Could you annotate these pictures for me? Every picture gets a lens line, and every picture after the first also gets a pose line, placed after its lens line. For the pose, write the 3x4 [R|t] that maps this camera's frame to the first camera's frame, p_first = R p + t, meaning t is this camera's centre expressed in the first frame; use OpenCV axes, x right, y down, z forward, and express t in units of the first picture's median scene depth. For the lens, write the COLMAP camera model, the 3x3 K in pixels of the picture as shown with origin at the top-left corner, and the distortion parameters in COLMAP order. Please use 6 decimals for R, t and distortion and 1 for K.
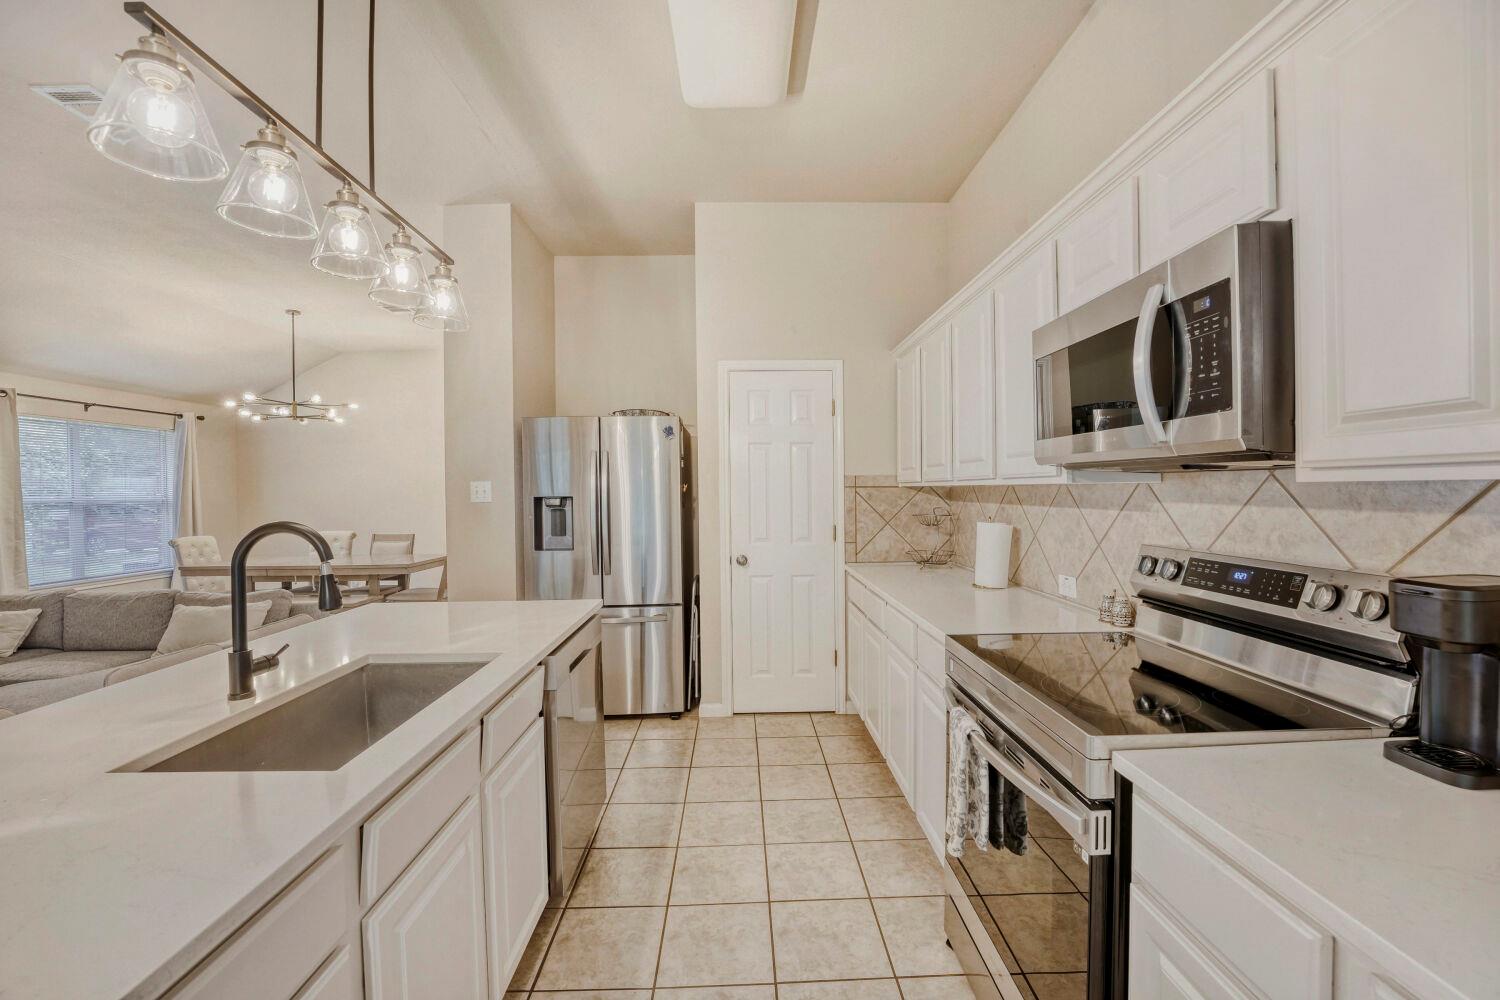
lens RADIAL K [[610.3, 0, 744.5], [0, 610.3, 492.0], [0, 0, 1]] dist [-0.022605, 0.000437]
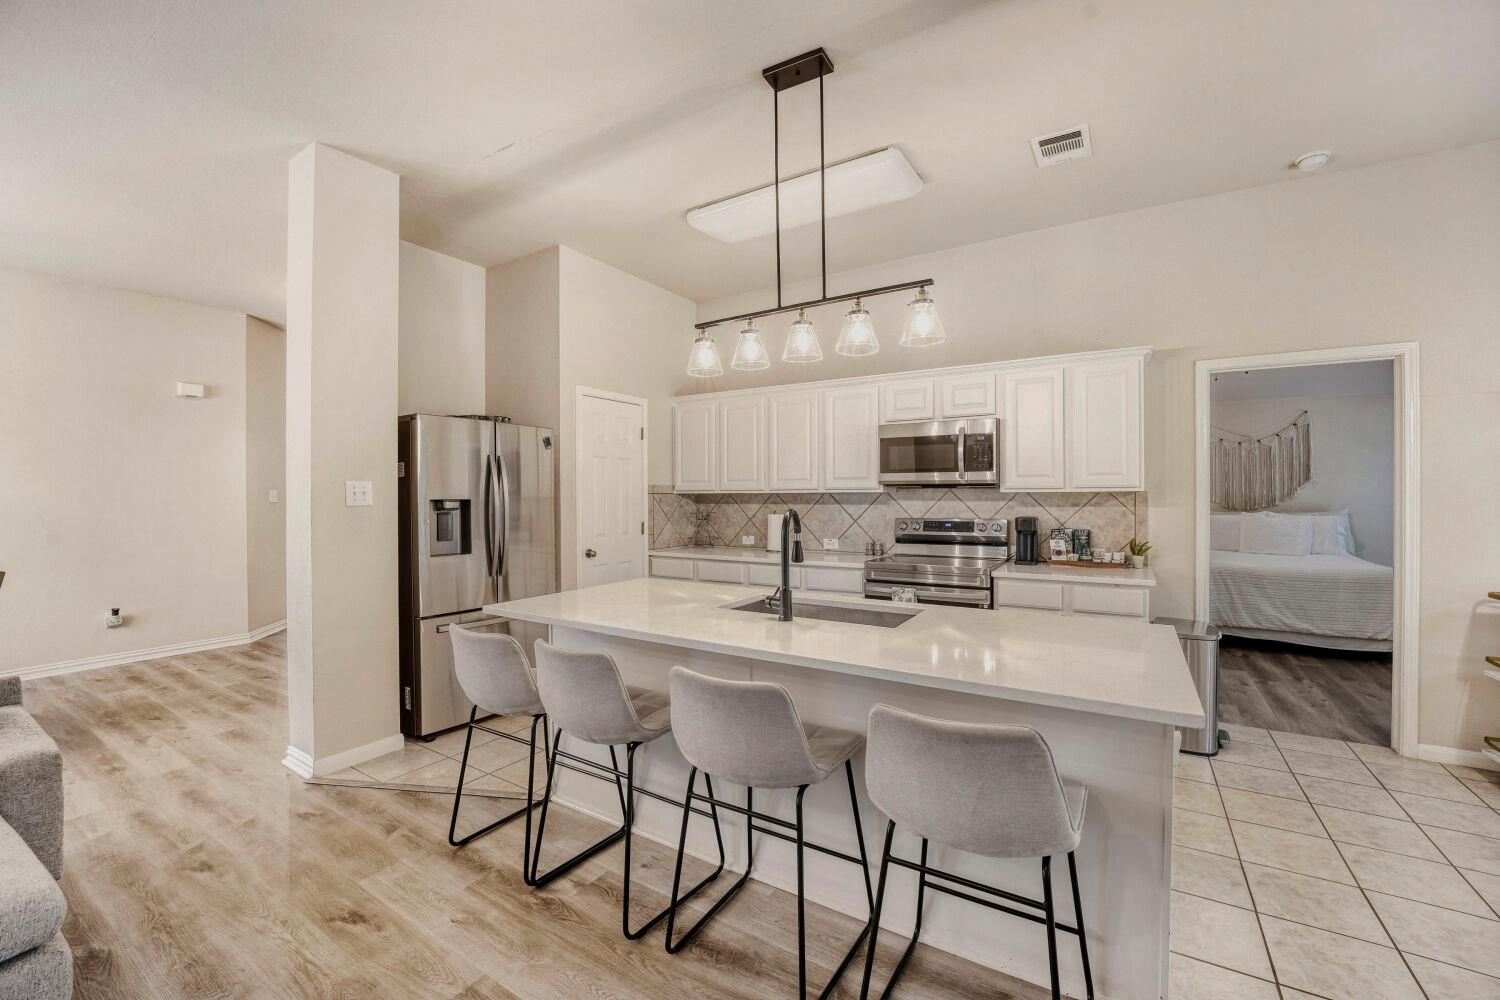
lens RADIAL K [[609.4, 0, 751.5], [0, 609.4, 495.1], [0, 0, 1]] dist [-0.032771, 0.005278]
pose [[0.546311, 0.010575, 0.837515, -0.836793], [0.000504, 0.999916, -0.012954, 0.013127], [-0.837582, 0.007499, 0.546260, 0.076586]]
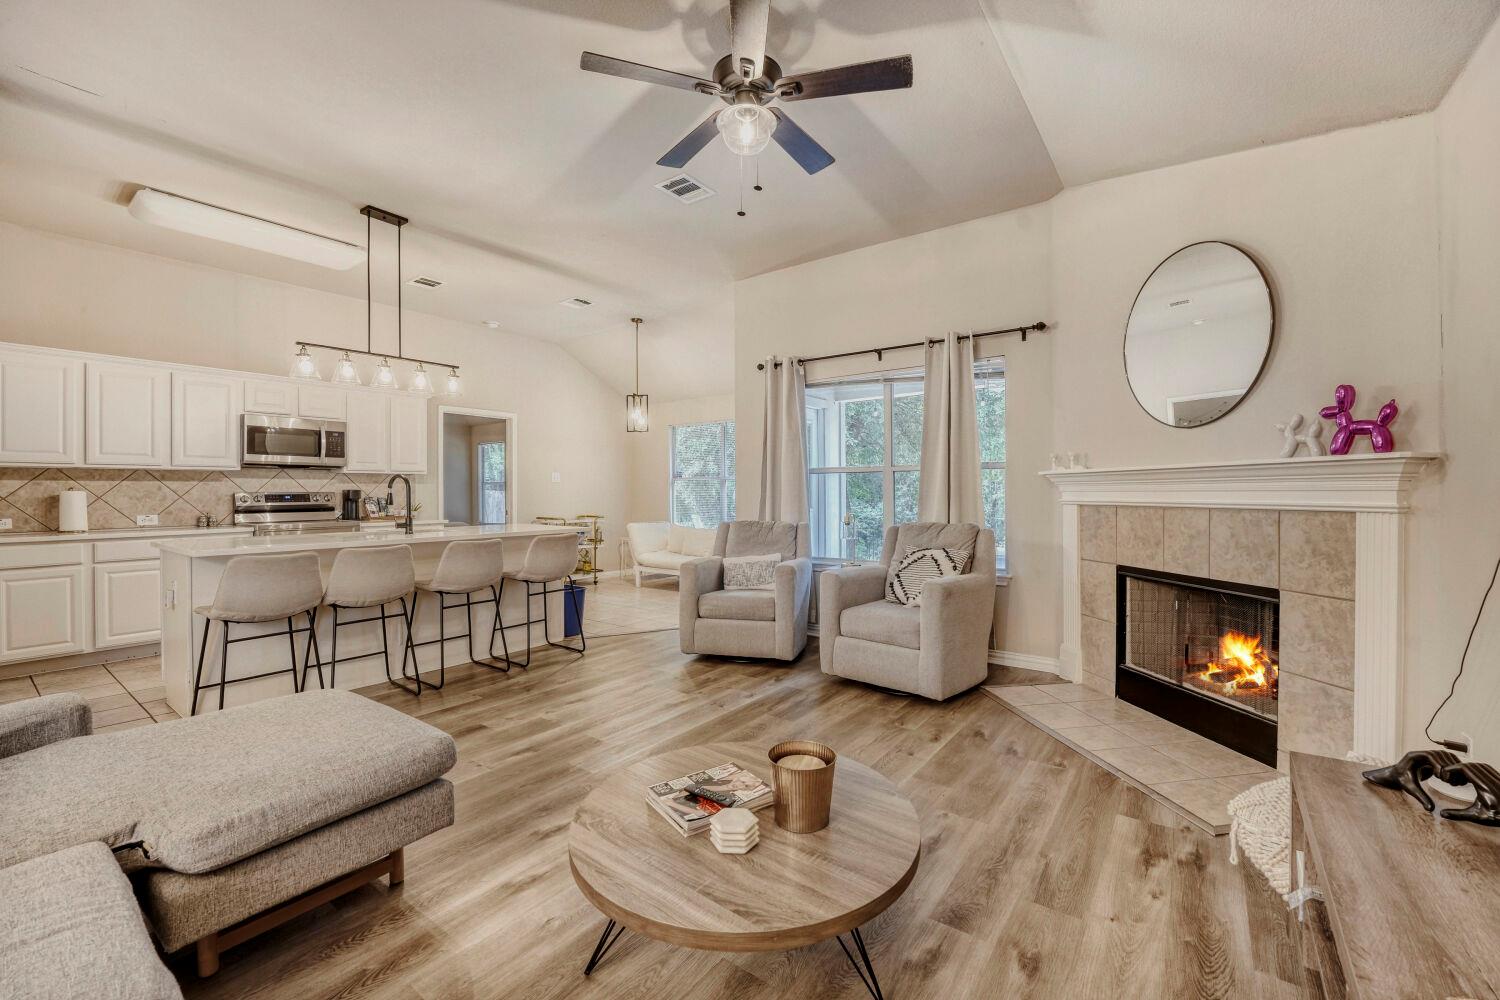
lens RADIAL K [[619.4, 0, 747.5], [0, 619.4, 495.5], [0, 0, 1]] dist [-0.033695, 0.006252]
pose [[-0.789927, 0.012680, 0.613070, -1.481565], [0.017636, 0.999842, 0.002044, 0.067575], [-0.612947, 0.012427, -0.790026, 0.878191]]
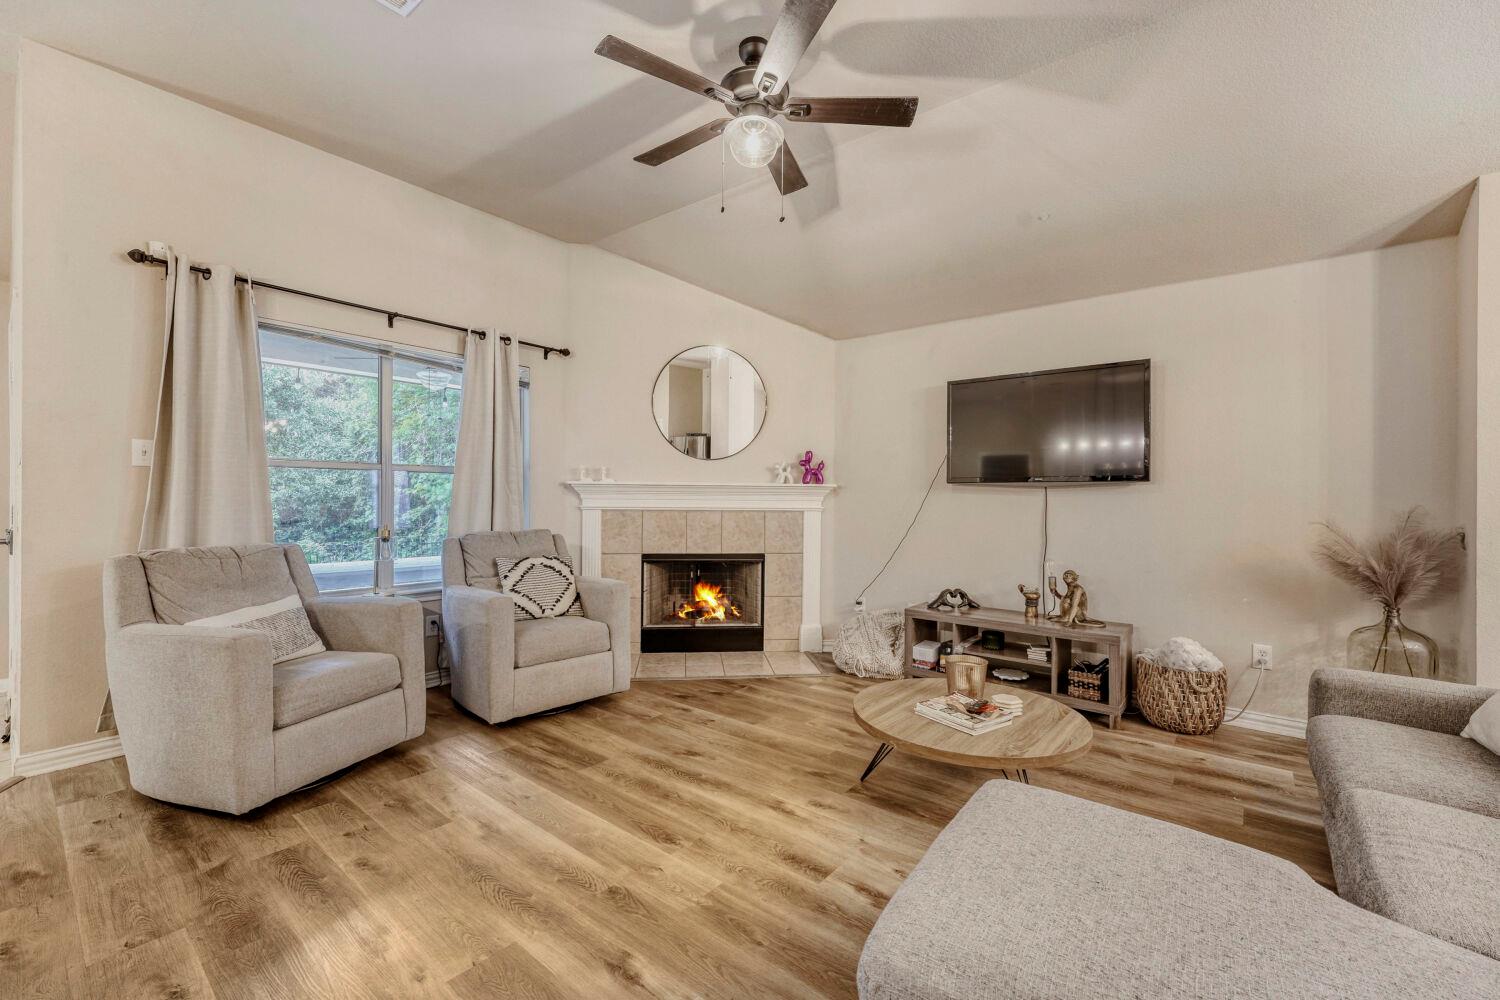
lens RADIAL K [[619.5, 0, 756.8], [0, 619.5, 499.2], [0, 0, 1]] dist [-0.003133, -0.000064]
pose [[-0.635146, 0.006587, -0.772364, -0.523792], [-0.005490, 0.999900, 0.013042, 0.055018], [0.772373, 0.012524, -0.635046, 0.783671]]
